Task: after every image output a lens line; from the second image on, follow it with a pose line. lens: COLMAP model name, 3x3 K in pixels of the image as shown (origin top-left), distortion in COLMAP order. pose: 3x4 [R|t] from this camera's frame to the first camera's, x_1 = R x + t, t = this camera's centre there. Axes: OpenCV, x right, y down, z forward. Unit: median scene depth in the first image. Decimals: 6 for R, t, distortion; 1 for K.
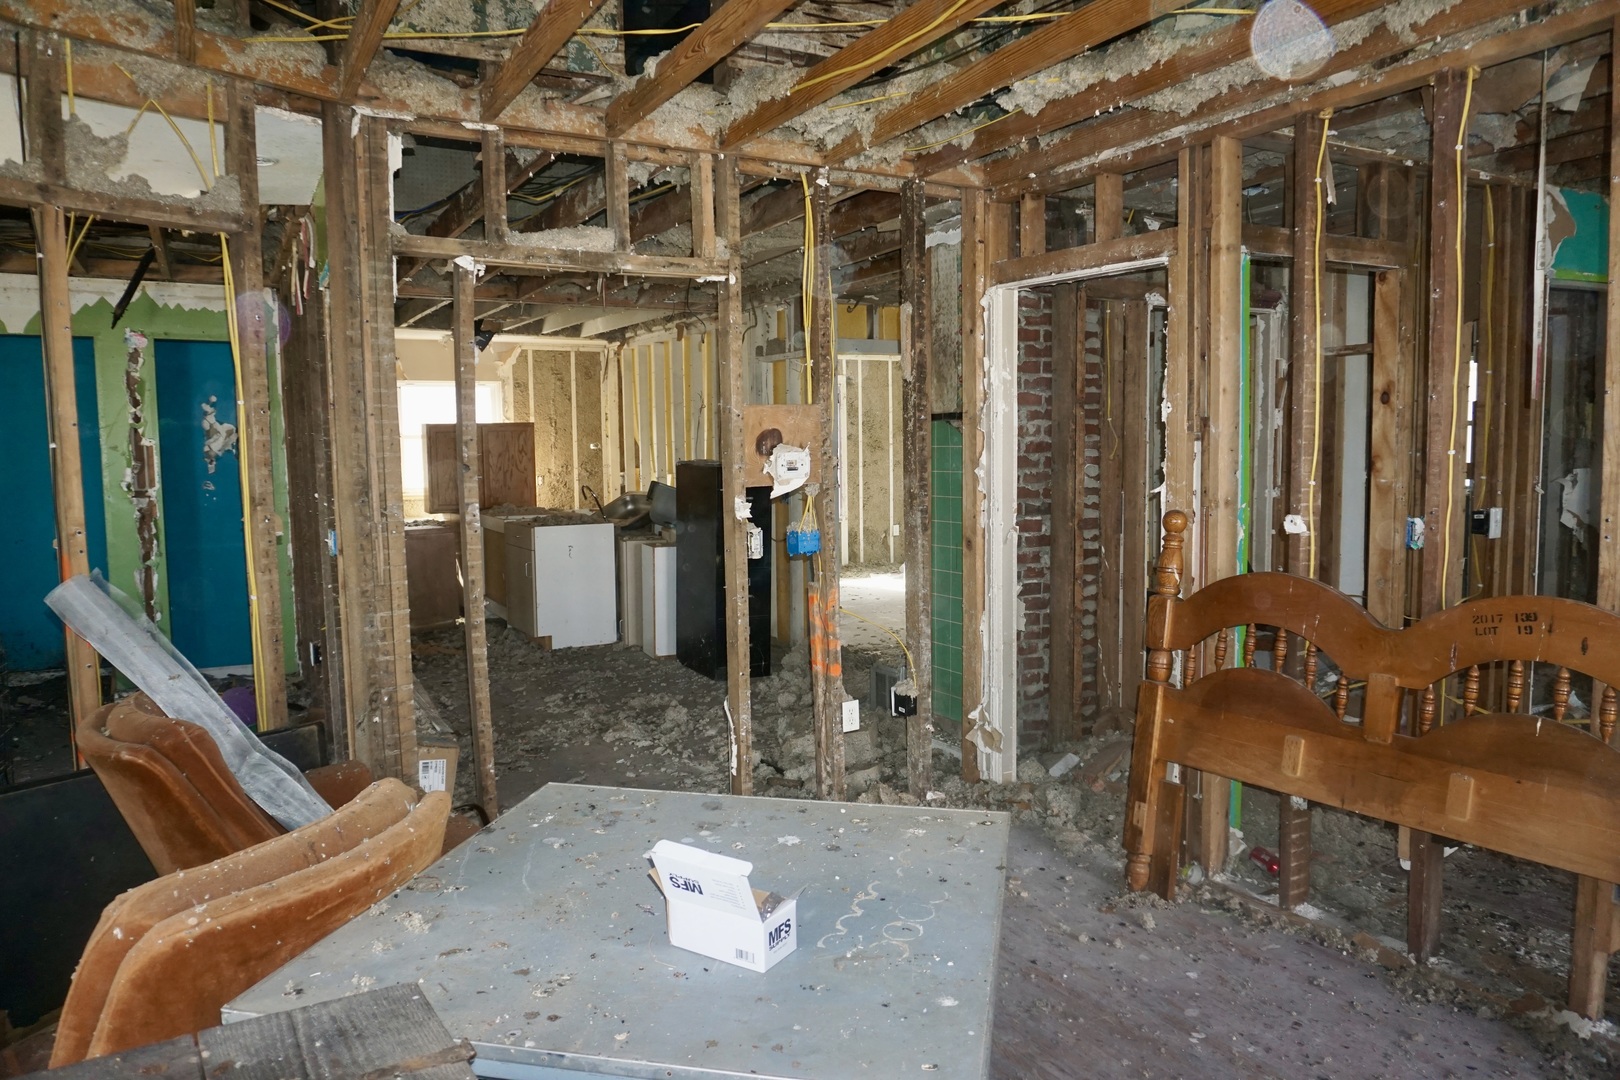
lens RADIAL K [[1090.2, 0, 806.4], [0, 1090.2, 545.4], [0, 0, 1]] dist [-0.057236, 0.031586]
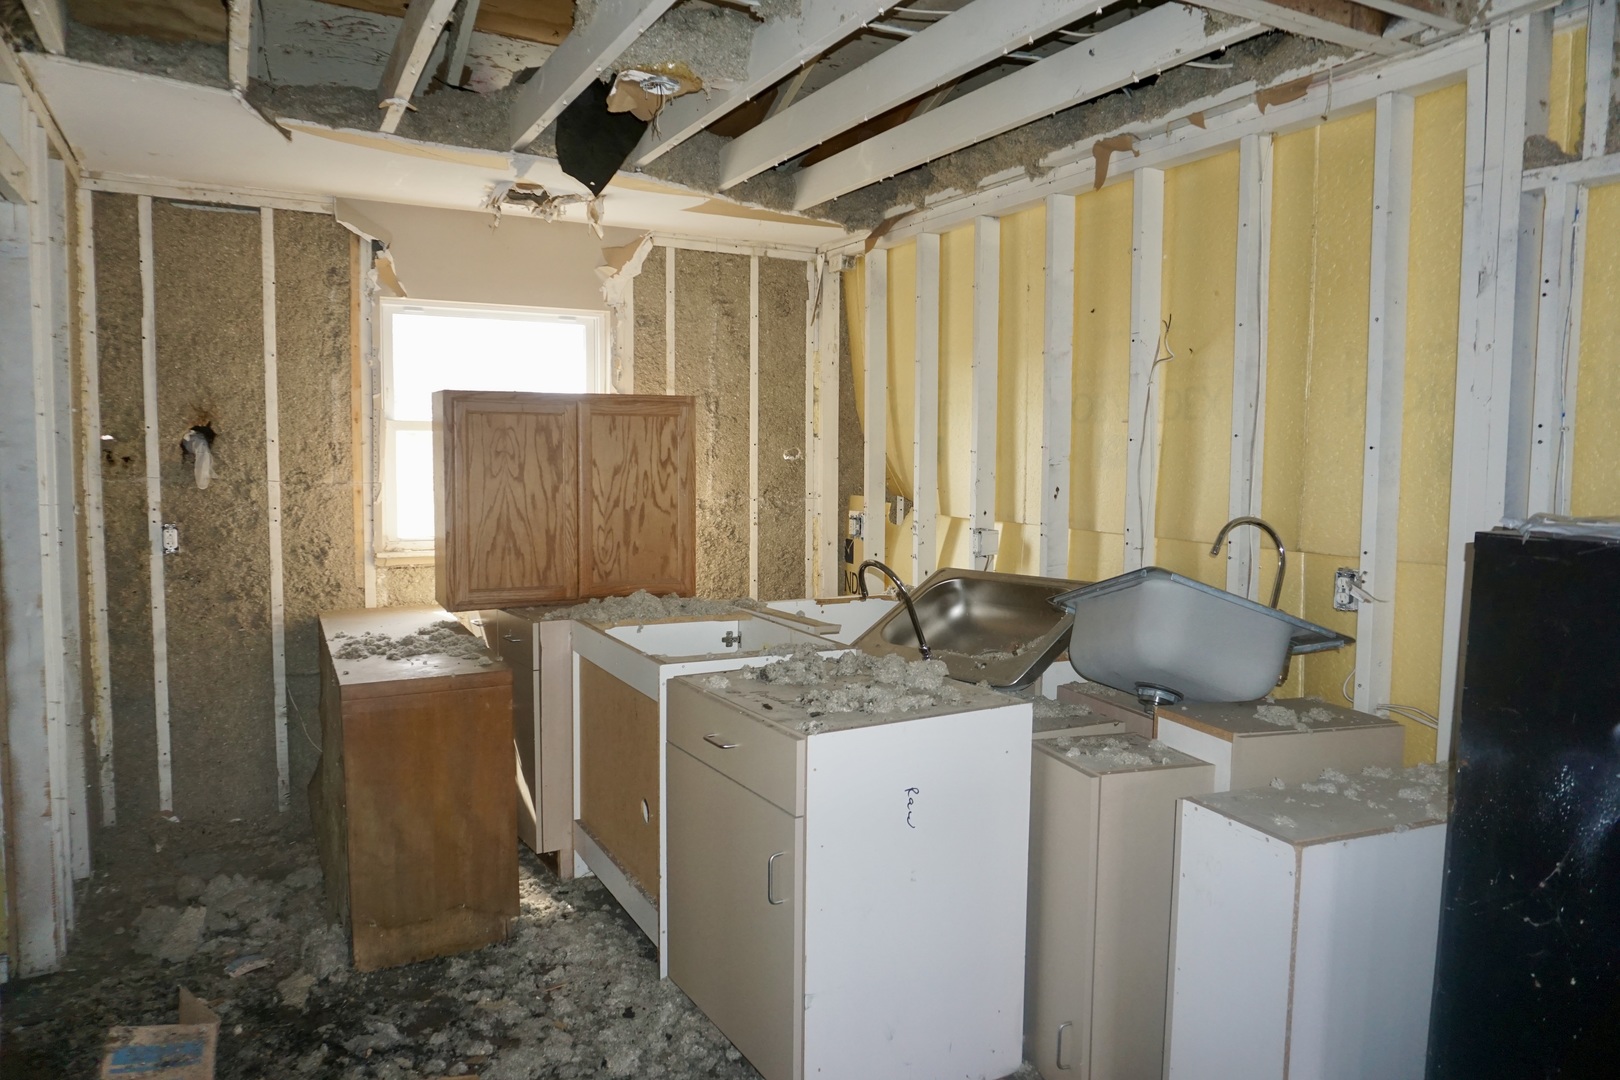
lens RADIAL K [[1090.2, 0, 813.9], [0, 1090.2, 540.2], [0, 0, 1]] dist [-0.057236, 0.031586]
pose [[0.999349, 0.027480, -0.023357, -0.453445], [-0.027897, 0.999454, -0.017727, -0.117105], [0.022857, 0.018367, 0.999570, 1.352636]]
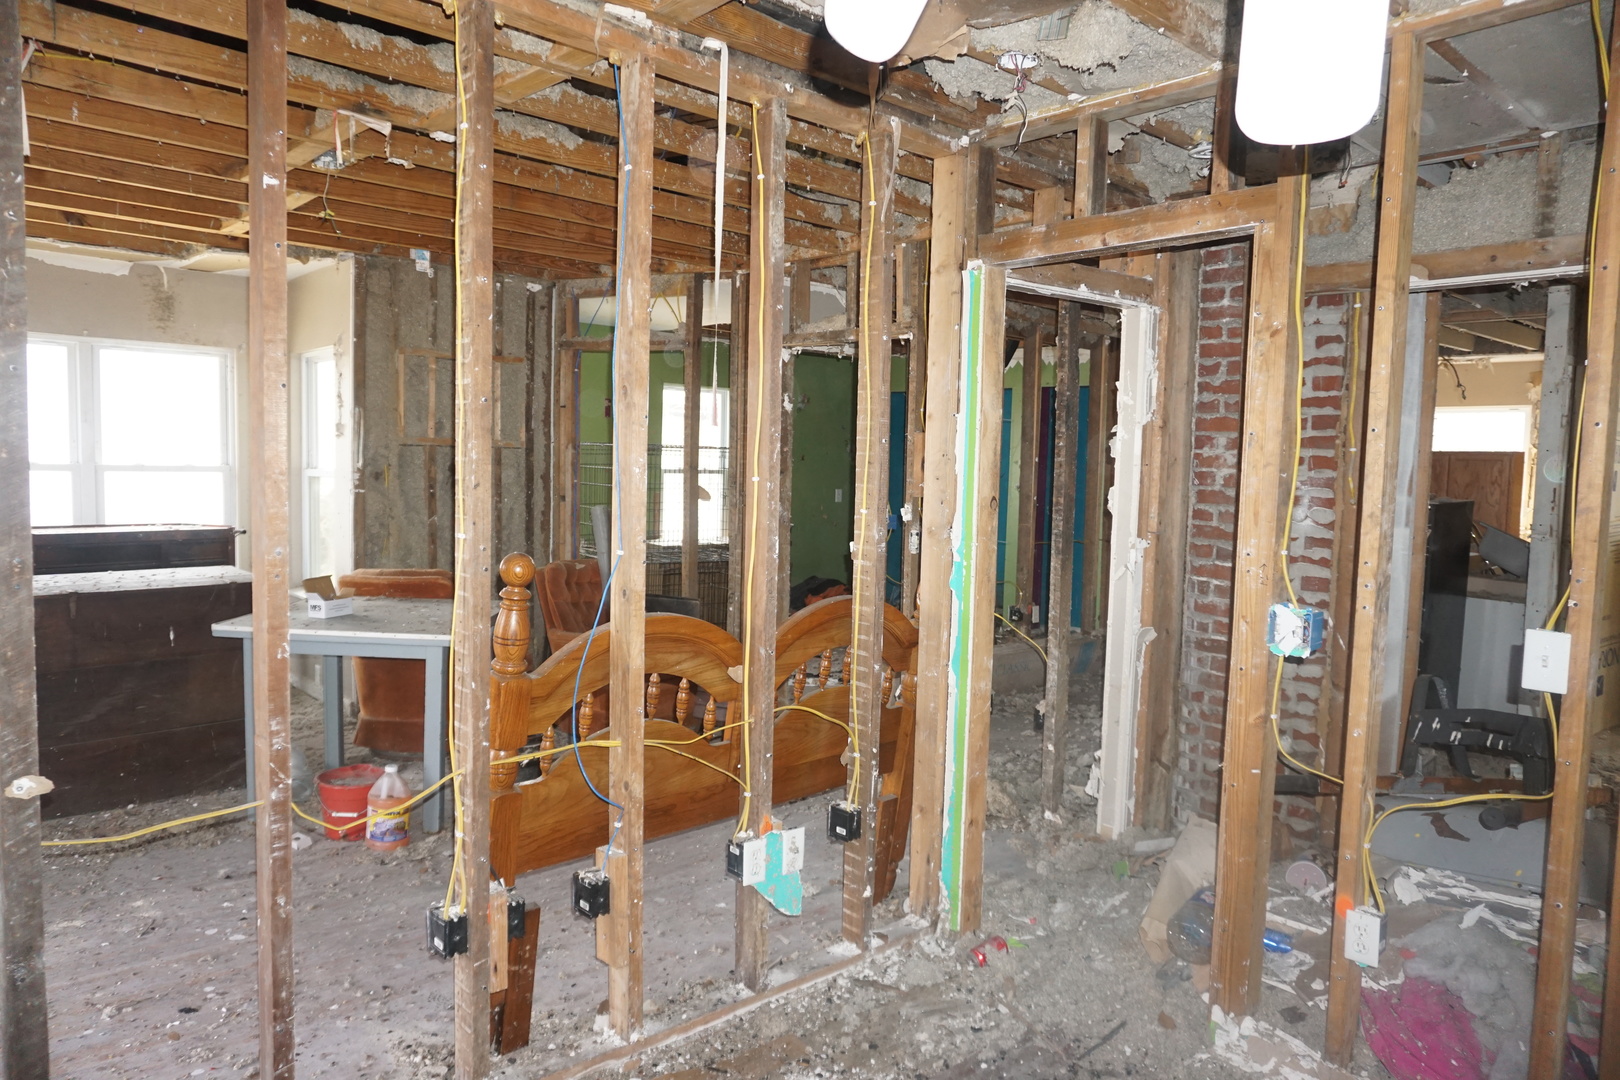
lens RADIAL K [[1090.2, 0, 814.0], [0, 1090.2, 551.7], [0, 0, 1]] dist [-0.057236, 0.031586]
pose [[0.222590, 0.101890, -0.969573, 1.142668], [-0.119307, 0.989895, 0.076636, -0.072756], [0.967584, 0.098618, 0.232497, 0.584506]]
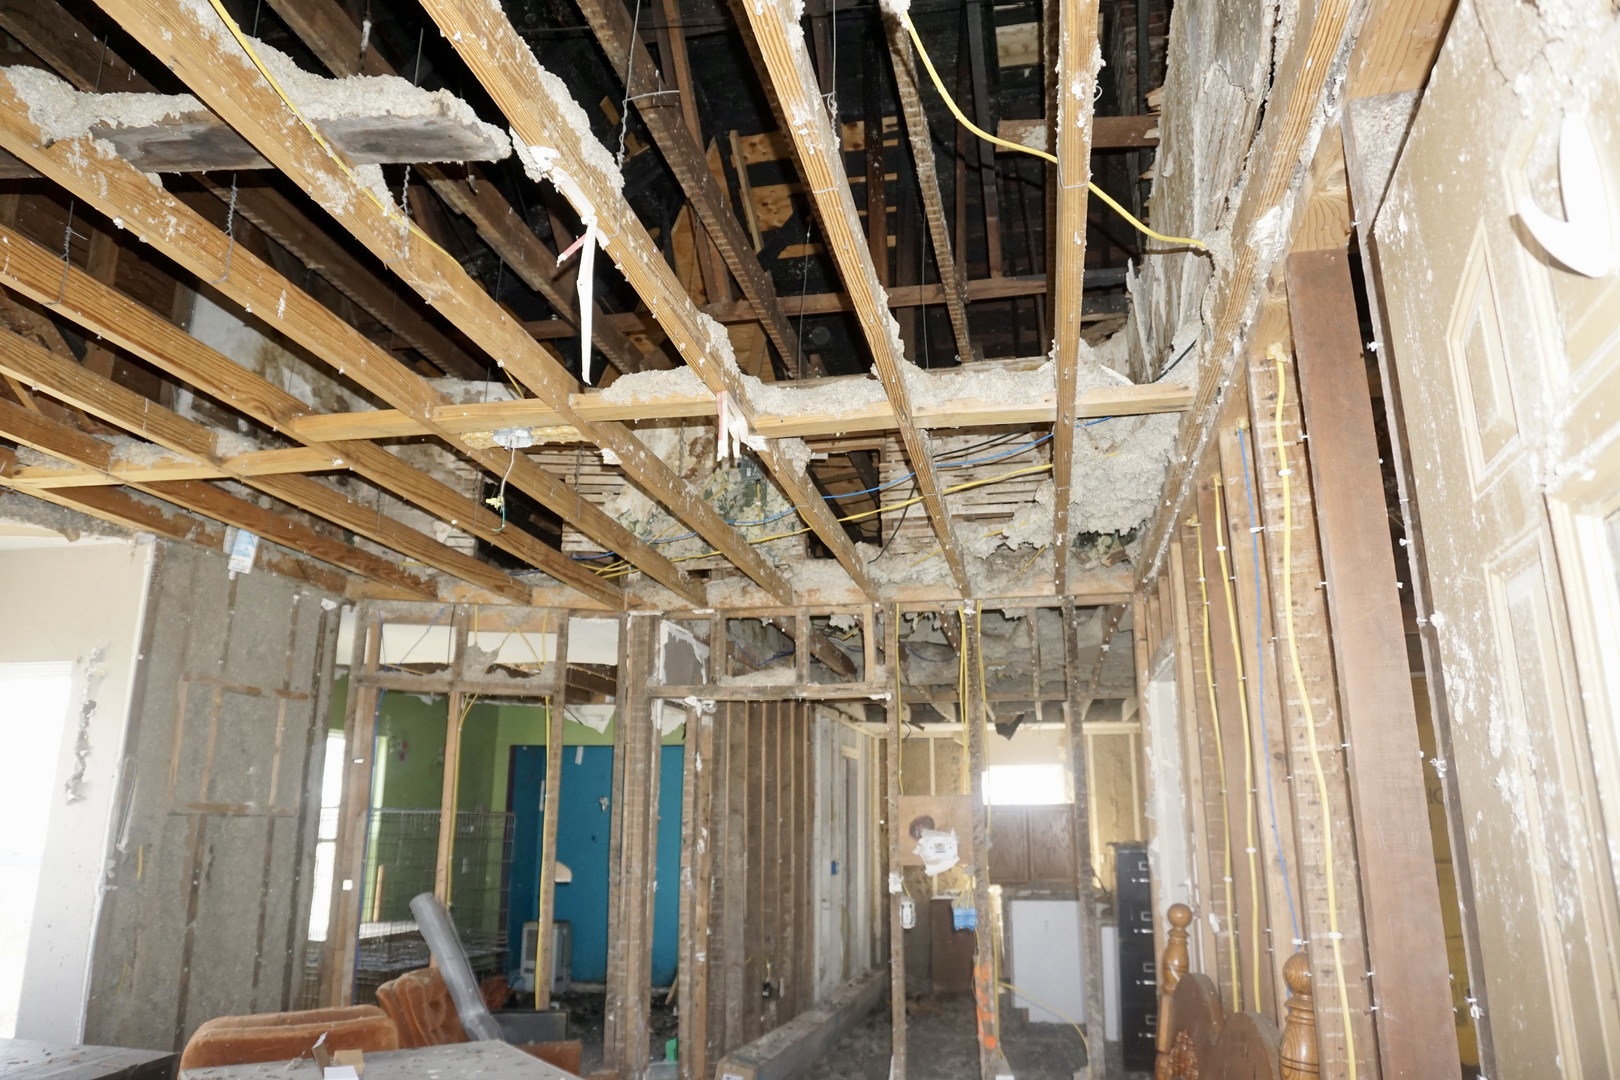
lens RADIAL K [[1090.2, 0, 805.3], [0, 1090.2, 550.0], [0, 0, 1]] dist [-0.057236, 0.031586]
pose [[0.745113, -0.146101, -0.650739, 0.684082], [-0.076720, 0.950457, -0.301240, -0.015471], [0.662511, 0.274383, 0.696989, -0.001698]]
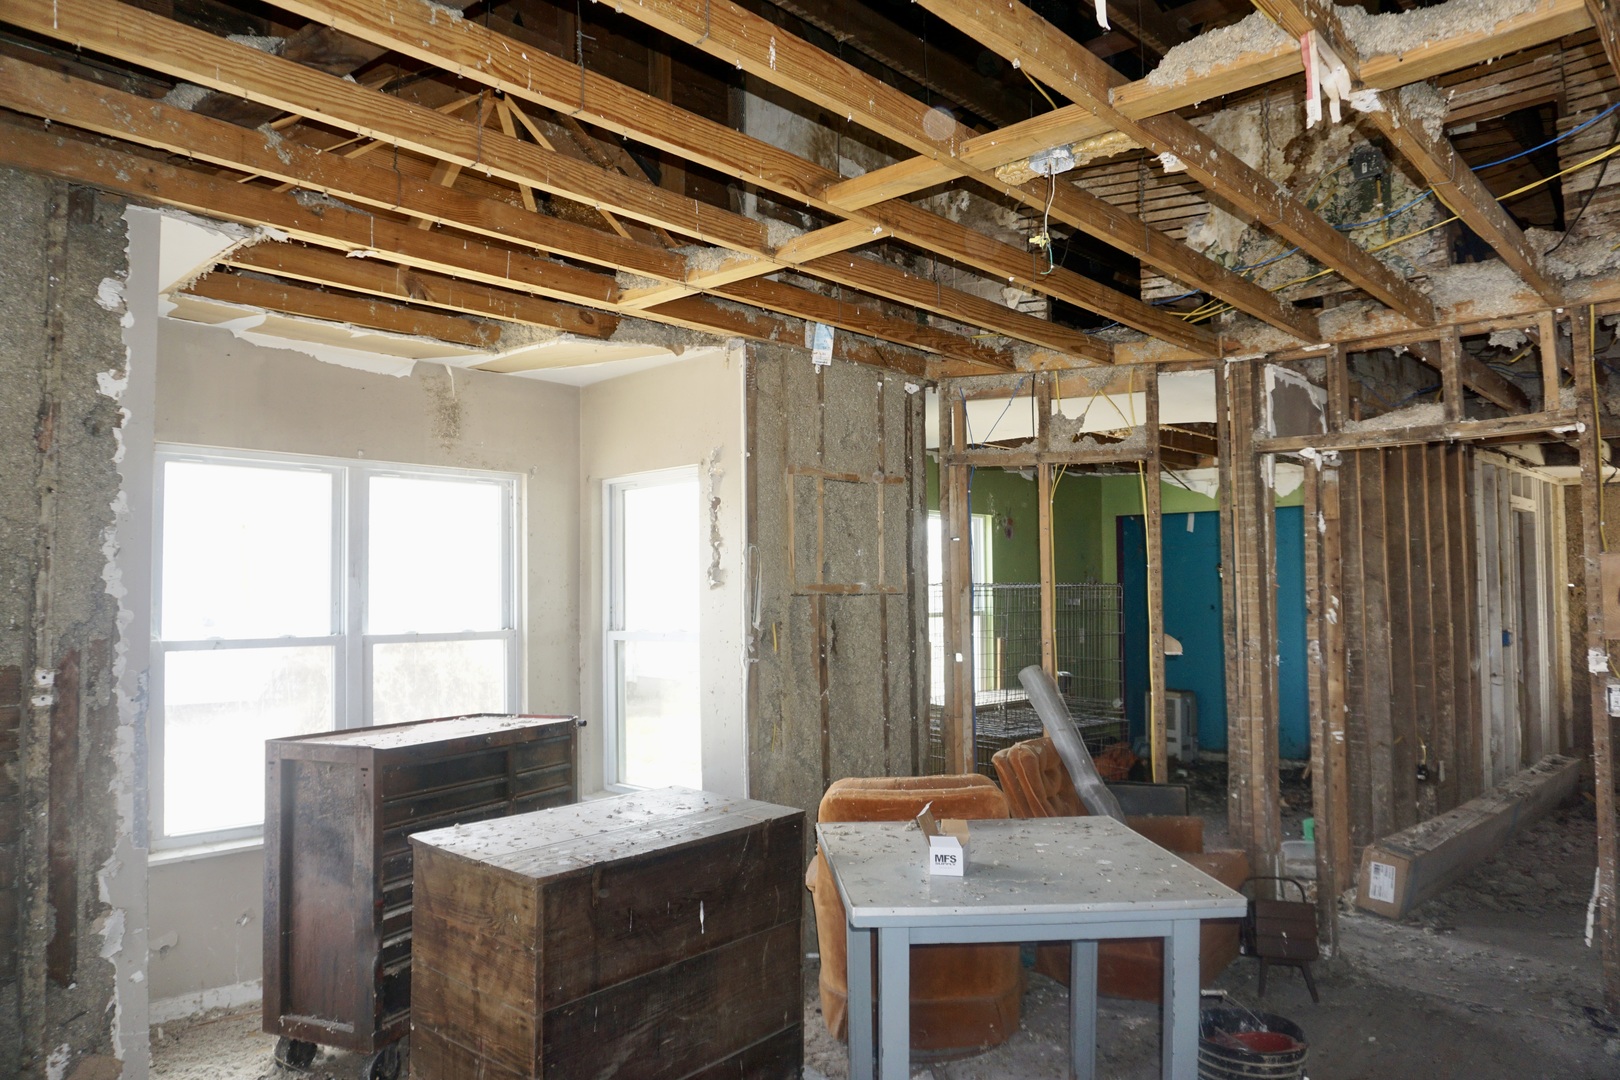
lens RADIAL K [[1090.2, 0, 810.3], [0, 1090.2, 548.6], [0, 0, 1]] dist [-0.057236, 0.031586]
pose [[0.287748, -0.029393, -0.957255, 0.624872], [-0.082390, 0.995064, -0.055320, -0.023671], [0.954156, 0.094787, 0.283906, 0.066079]]
